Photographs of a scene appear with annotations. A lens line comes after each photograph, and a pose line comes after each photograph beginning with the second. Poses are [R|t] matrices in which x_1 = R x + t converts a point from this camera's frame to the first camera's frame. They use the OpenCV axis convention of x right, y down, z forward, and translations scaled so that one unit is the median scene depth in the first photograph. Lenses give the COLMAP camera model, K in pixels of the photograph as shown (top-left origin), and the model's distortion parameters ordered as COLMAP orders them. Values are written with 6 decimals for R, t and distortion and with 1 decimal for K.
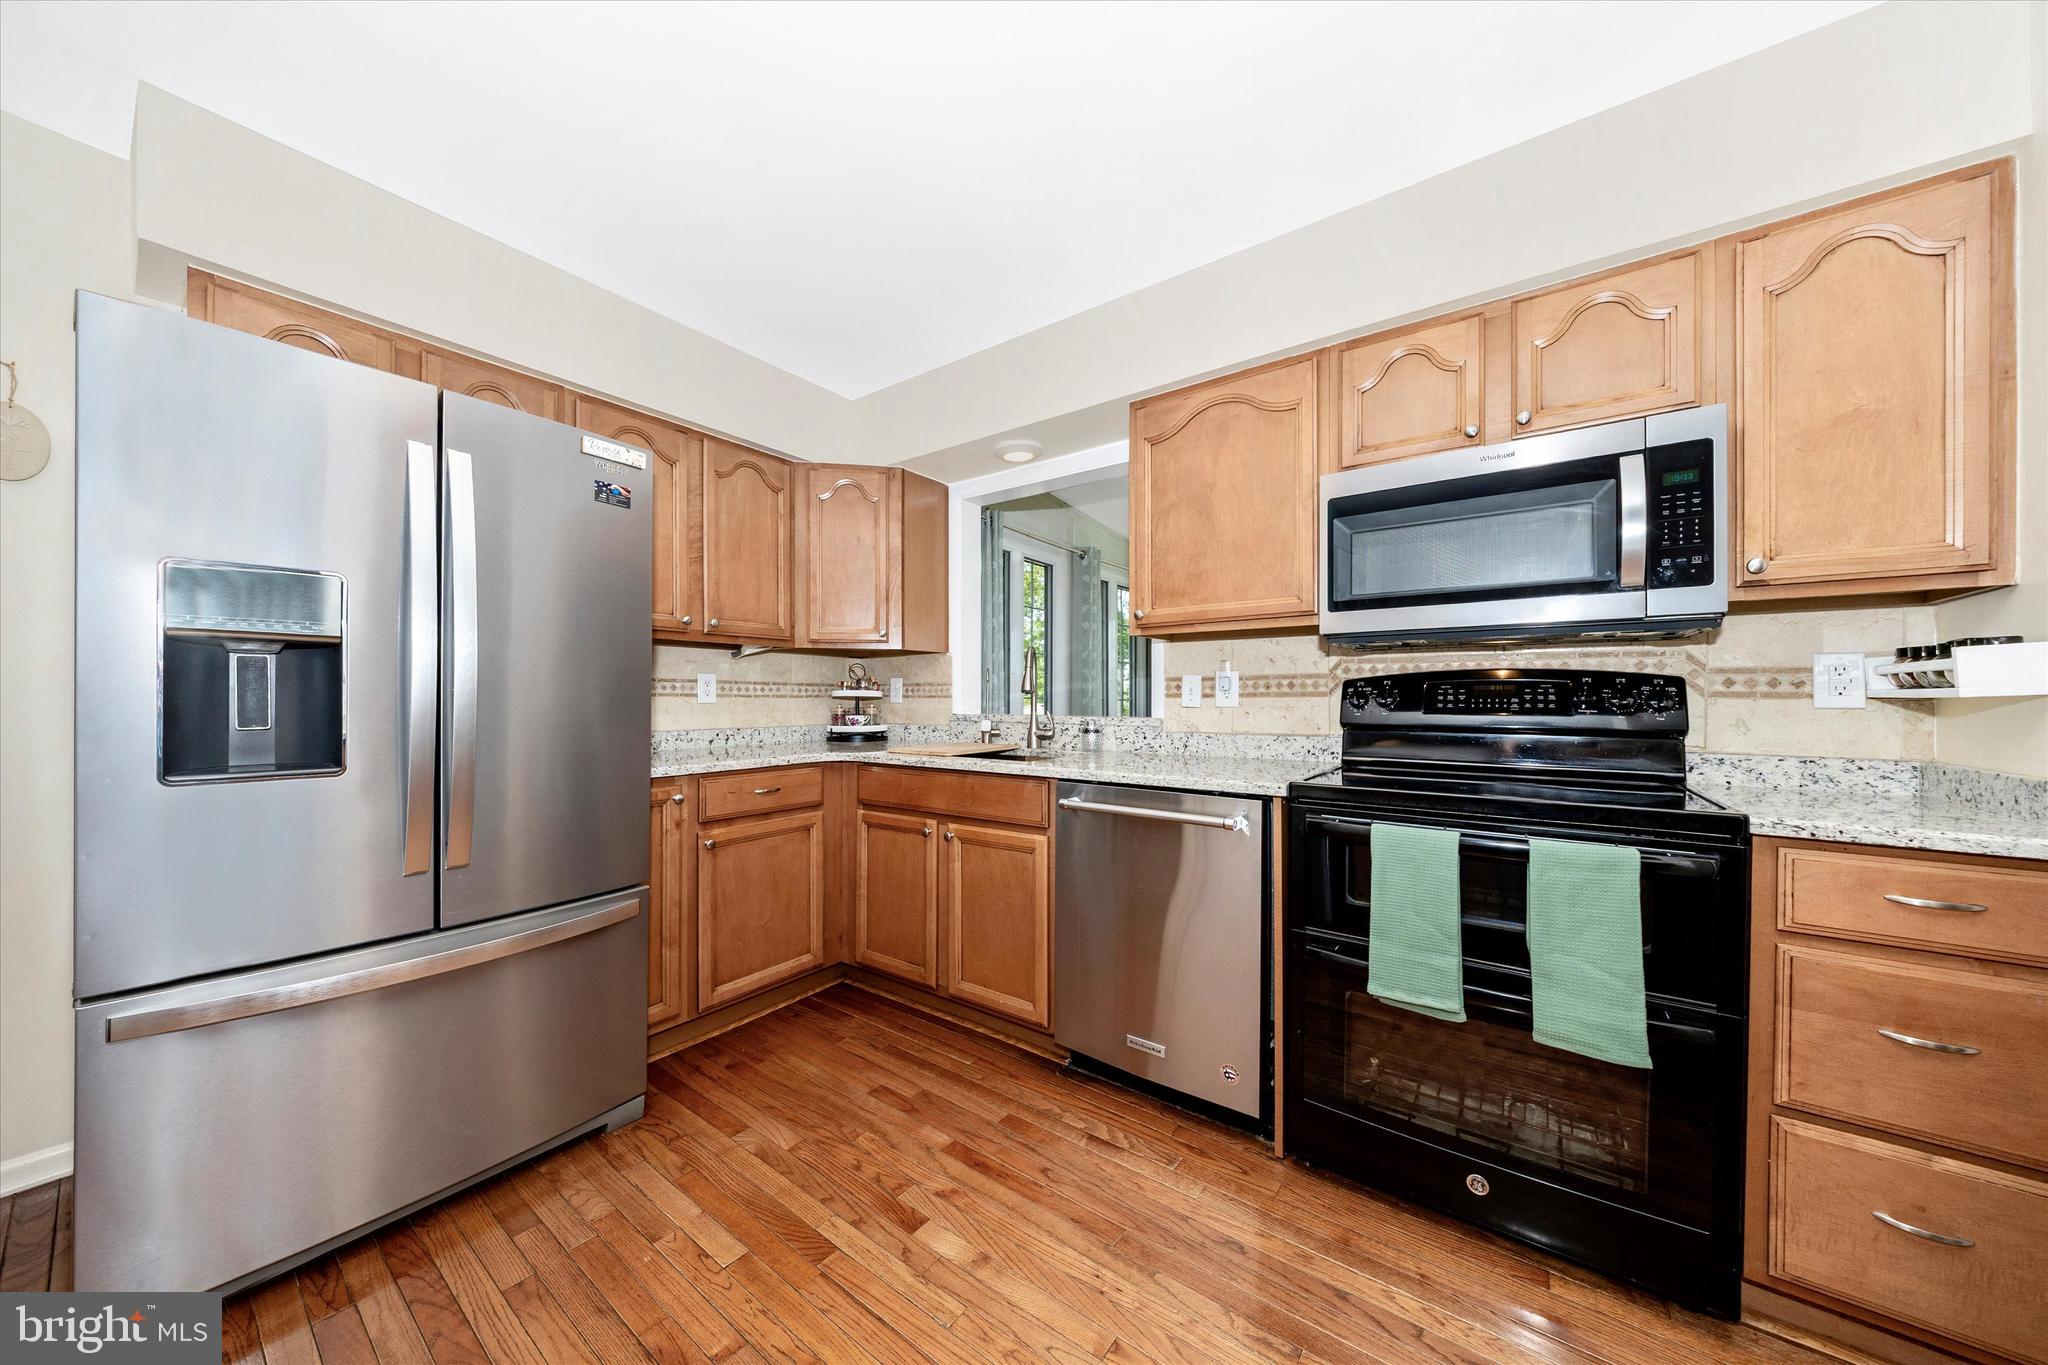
lens RADIAL K [[686.0, 0, 1015.7], [0, 686.0, 695.5], [0, 0, 1]] dist [-0.000858, -0.000277]
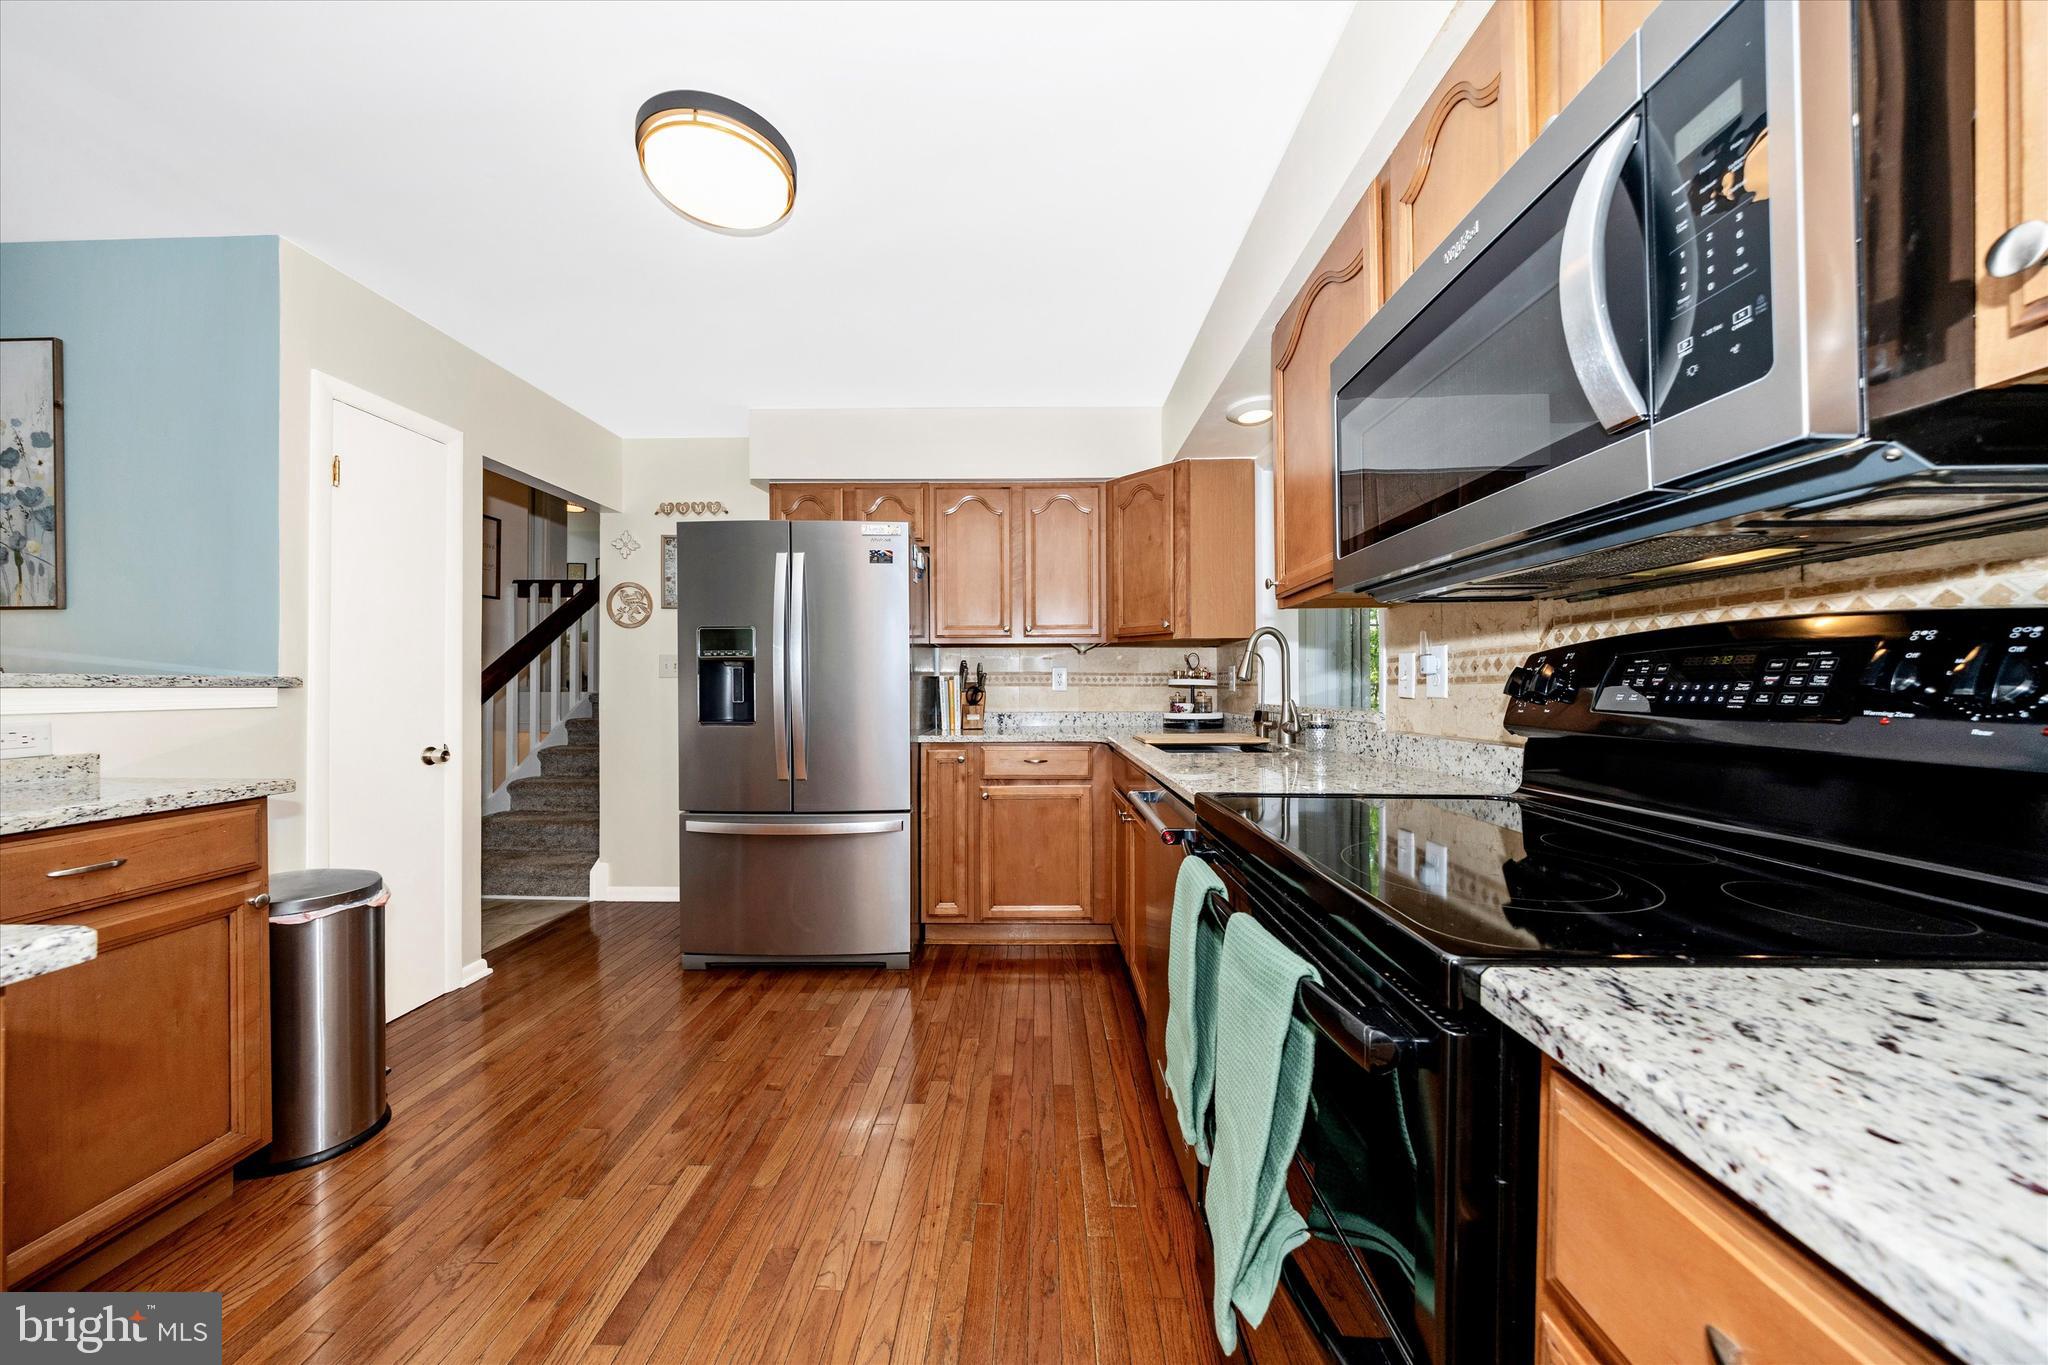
lens RADIAL K [[674.6, 0, 1015.1], [0, 674.6, 680.0], [0, 0, 1]] dist [0.000679, -0.000080]
pose [[0.580904, -0.010975, -0.813898, 0.656403], [0.005660, 0.999939, -0.009444, 0.002818], [0.813952, 0.000880, 0.580931, 0.280089]]
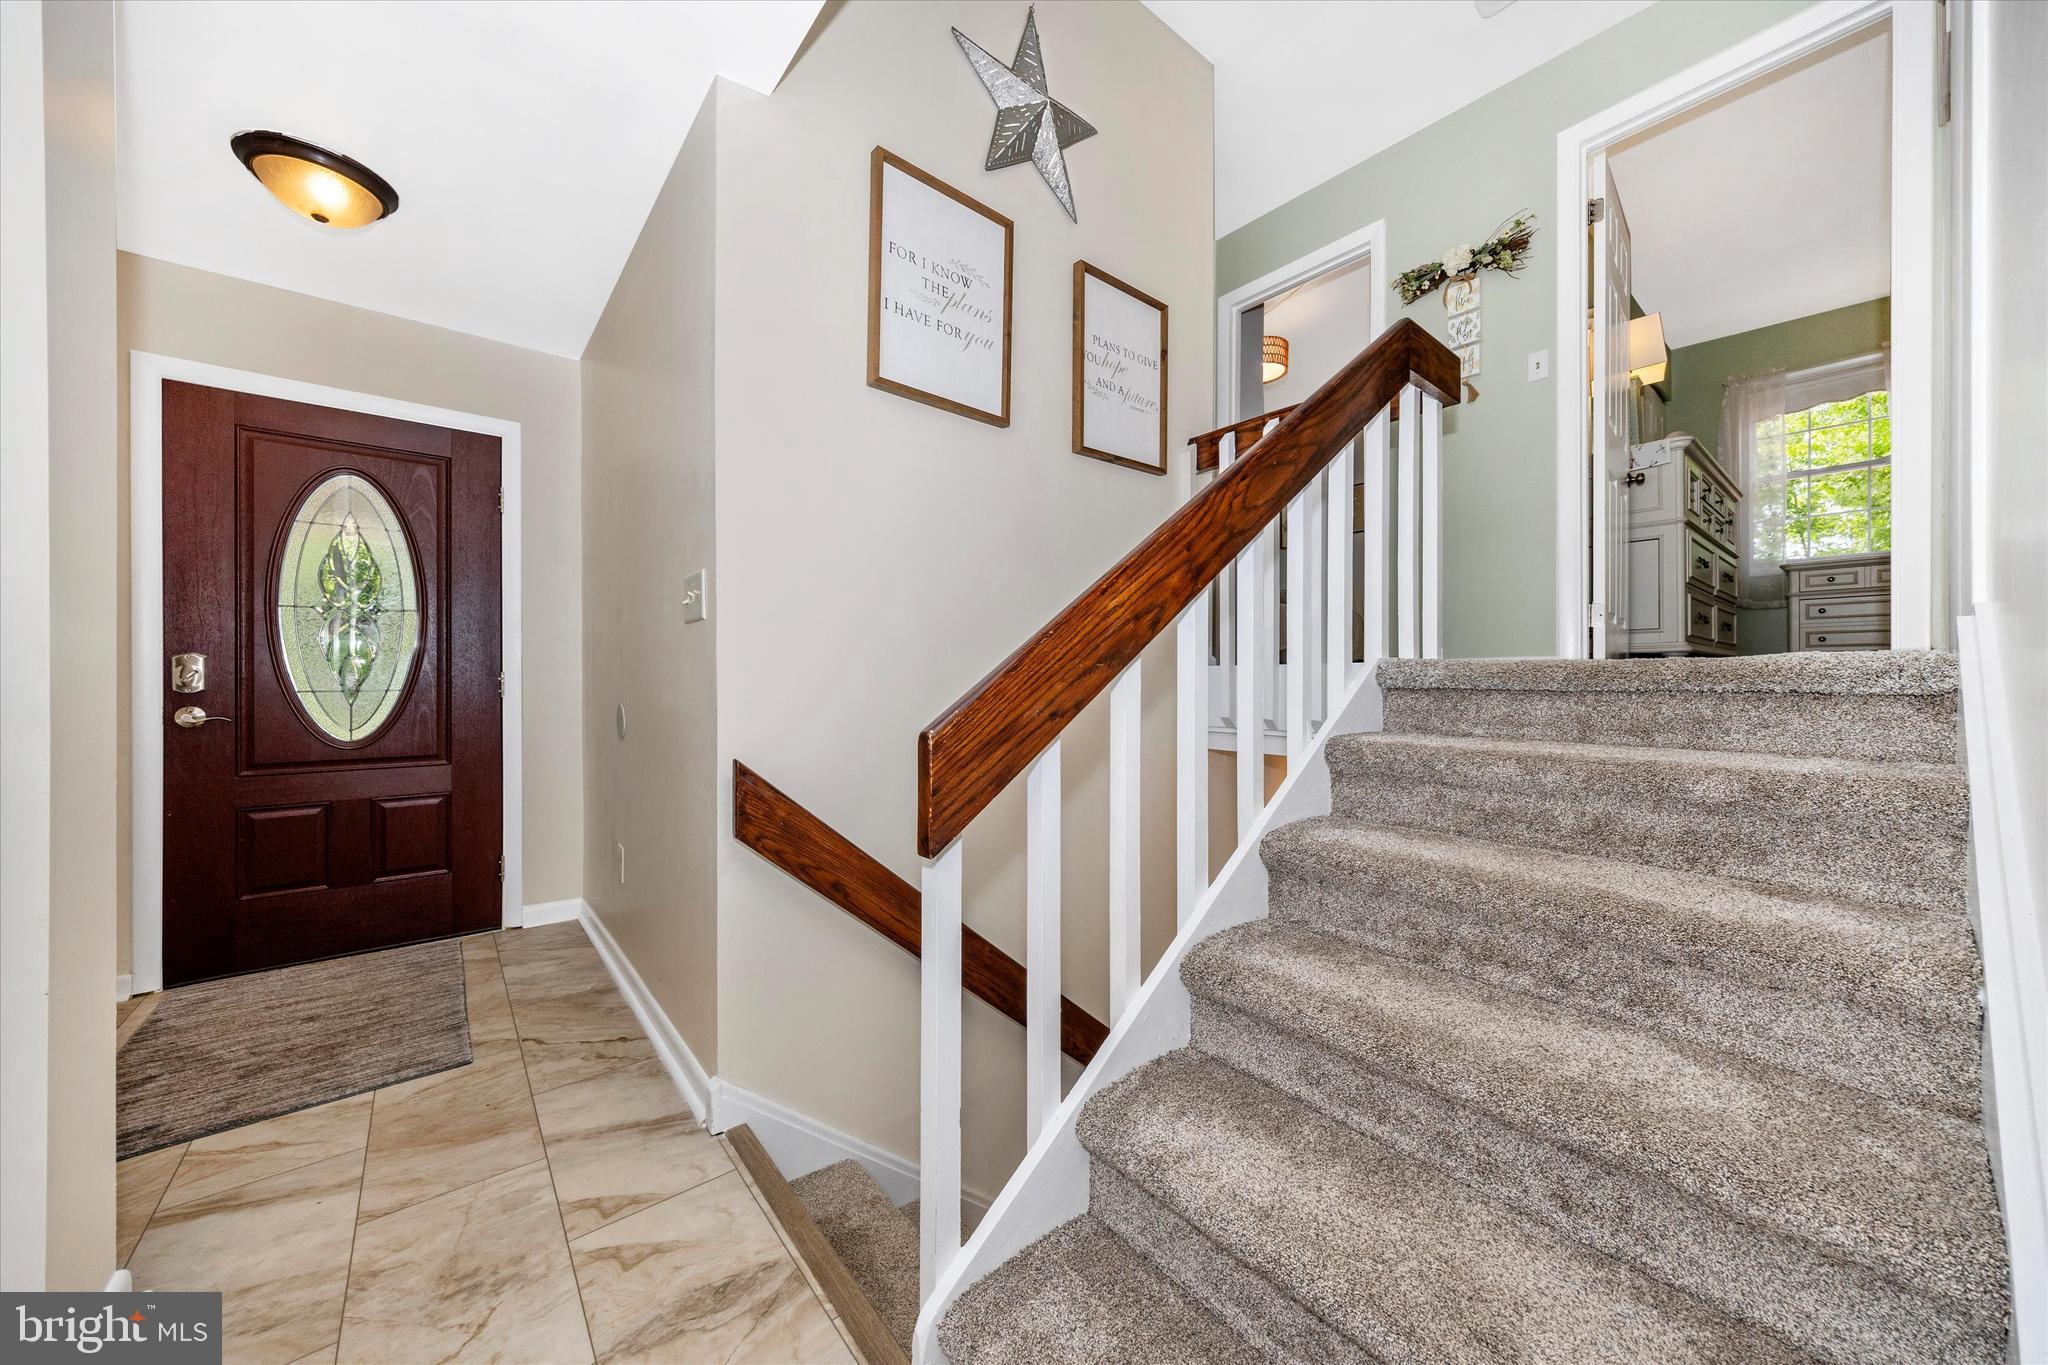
lens RADIAL K [[713.4, 0, 1020.7], [0, 713.4, 679.1], [0, 0, 1]] dist [-0.000948, -0.000257]
pose [[-0.238895, -0.001097, -0.971045, -1.352602], [0.001086, 0.999998, -0.001397, 0.042881], [0.971045, -0.001389, -0.238893, 0.226304]]
